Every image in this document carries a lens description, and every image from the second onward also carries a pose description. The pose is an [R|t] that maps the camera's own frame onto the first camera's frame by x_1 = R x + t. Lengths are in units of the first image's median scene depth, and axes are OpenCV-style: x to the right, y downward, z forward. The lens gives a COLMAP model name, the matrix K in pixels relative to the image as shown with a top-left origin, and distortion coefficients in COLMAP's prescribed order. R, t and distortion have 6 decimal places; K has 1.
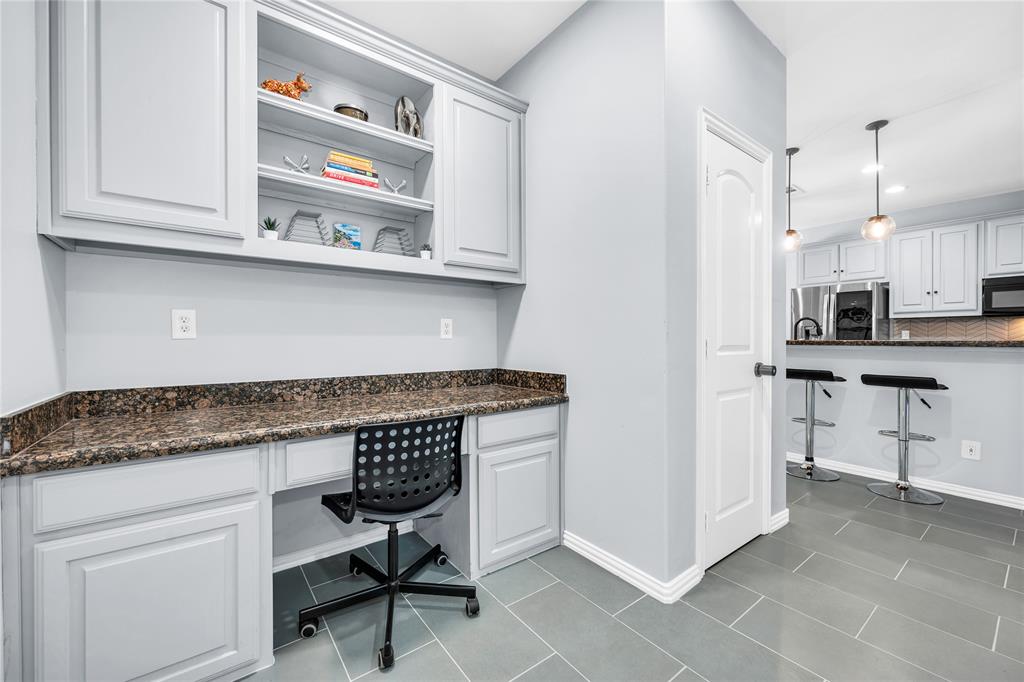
lens RADIAL K [[411.6, 0, 508.0], [0, 411.6, 338.9], [0, 0, 1]] dist [0.000807, 0.000042]
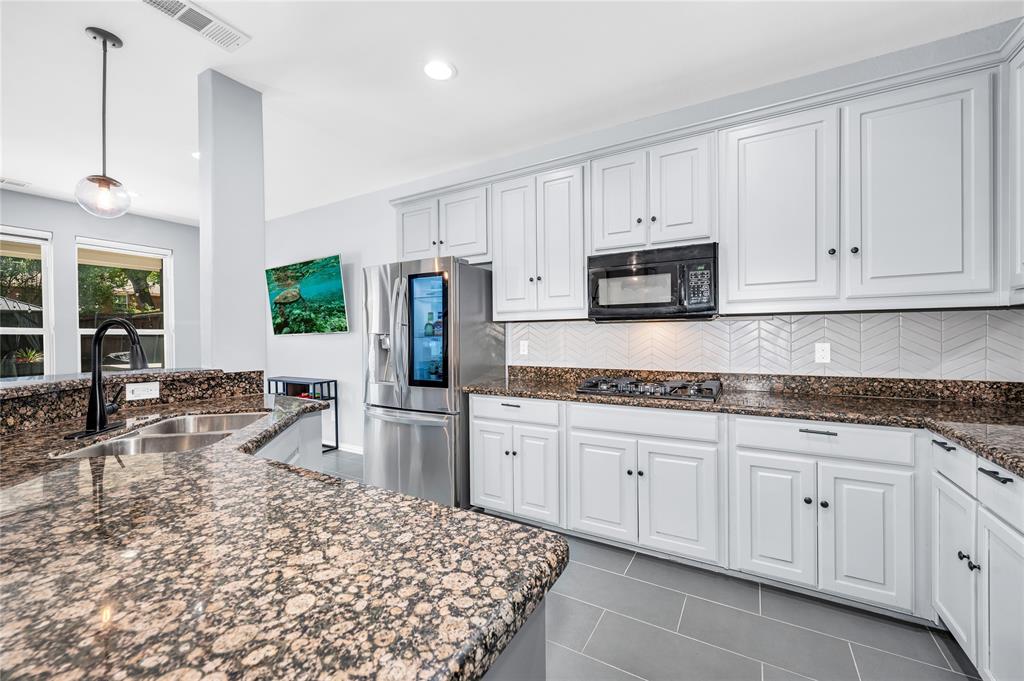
lens RADIAL K [[407.7, 0, 510.8], [0, 407.7, 341.0], [0, 0, 1]] dist [-0.001910, -0.000219]
pose [[0.924906, -0.010147, 0.380062, 0.808852], [0.005460, 0.999895, 0.013407, -0.031755], [-0.380158, -0.010325, 0.924864, 0.485770]]
